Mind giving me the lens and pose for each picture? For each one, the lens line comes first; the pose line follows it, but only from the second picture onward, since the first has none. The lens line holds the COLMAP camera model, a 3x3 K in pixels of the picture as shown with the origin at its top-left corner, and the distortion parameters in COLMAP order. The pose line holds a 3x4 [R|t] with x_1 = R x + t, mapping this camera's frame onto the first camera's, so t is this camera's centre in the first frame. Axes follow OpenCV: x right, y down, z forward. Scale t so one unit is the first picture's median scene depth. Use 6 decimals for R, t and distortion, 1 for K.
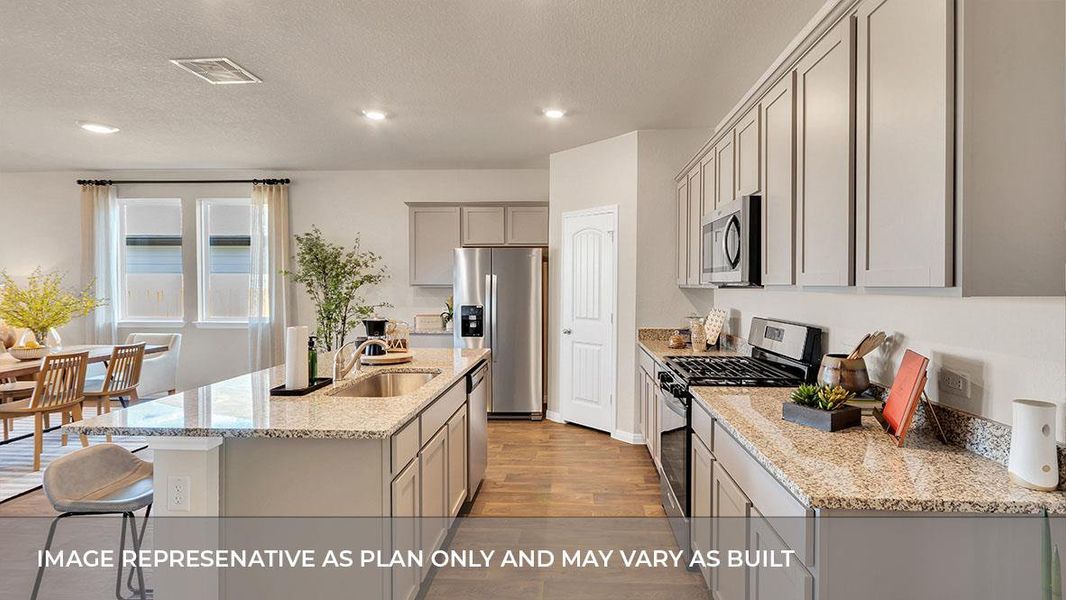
lens RADIAL K [[497.2, 0, 559.7], [0, 497.2, 293.0], [0, 0, 1]] dist [-0.002897, 0.000205]
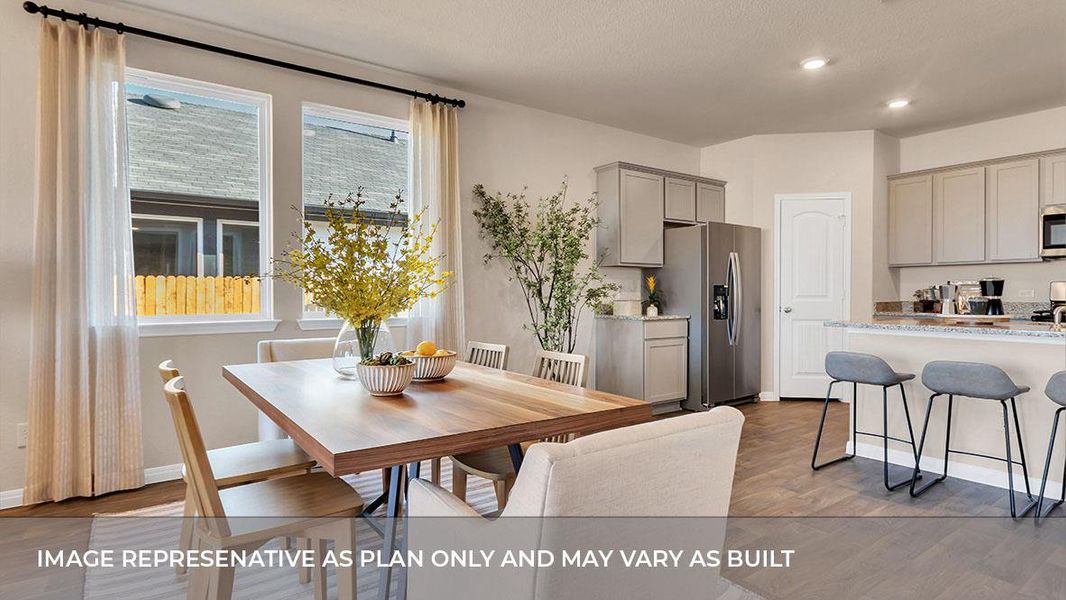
lens RADIAL K [[555.7, 0, 534.5], [0, 555.7, 299.4], [0, 0, 1]] dist [0.003172, 0.000605]
pose [[0.791367, -0.008685, 0.611279, -0.987870], [0.011747, 0.999930, -0.001001, 0.044640], [-0.611228, 0.007973, 0.791414, 0.363669]]
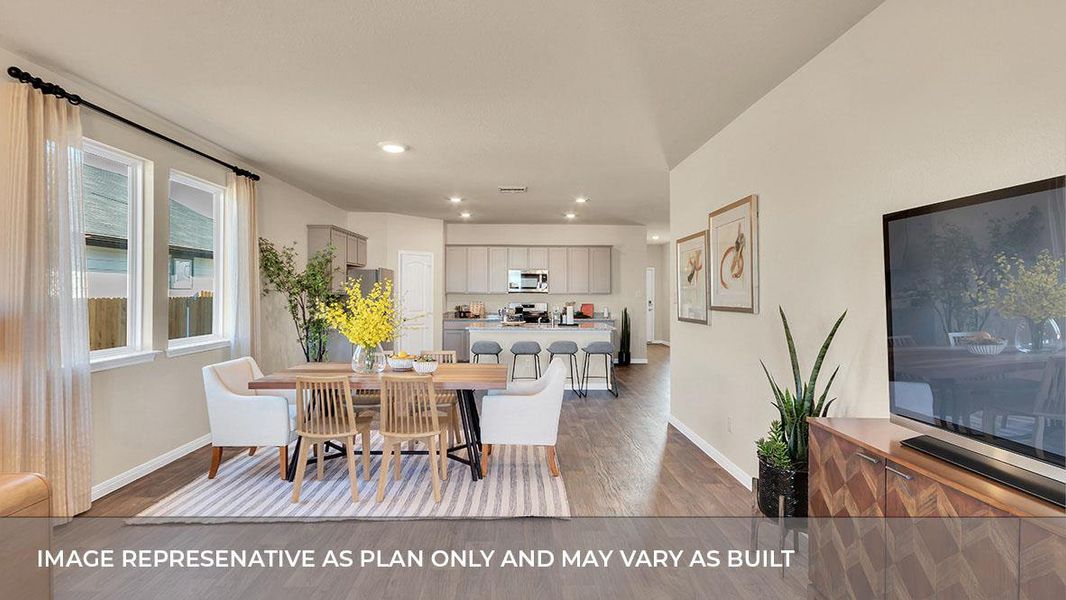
lens RADIAL K [[509.6, 0, 536.2], [0, 509.6, 295.6], [0, 0, 1]] dist [0.000626, 0.003261]
pose [[-0.069845, -0.007657, 0.997528, -1.592319], [0.011700, 0.999895, 0.008494, -0.014221], [-0.997489, 0.012264, -0.069748, 0.593127]]
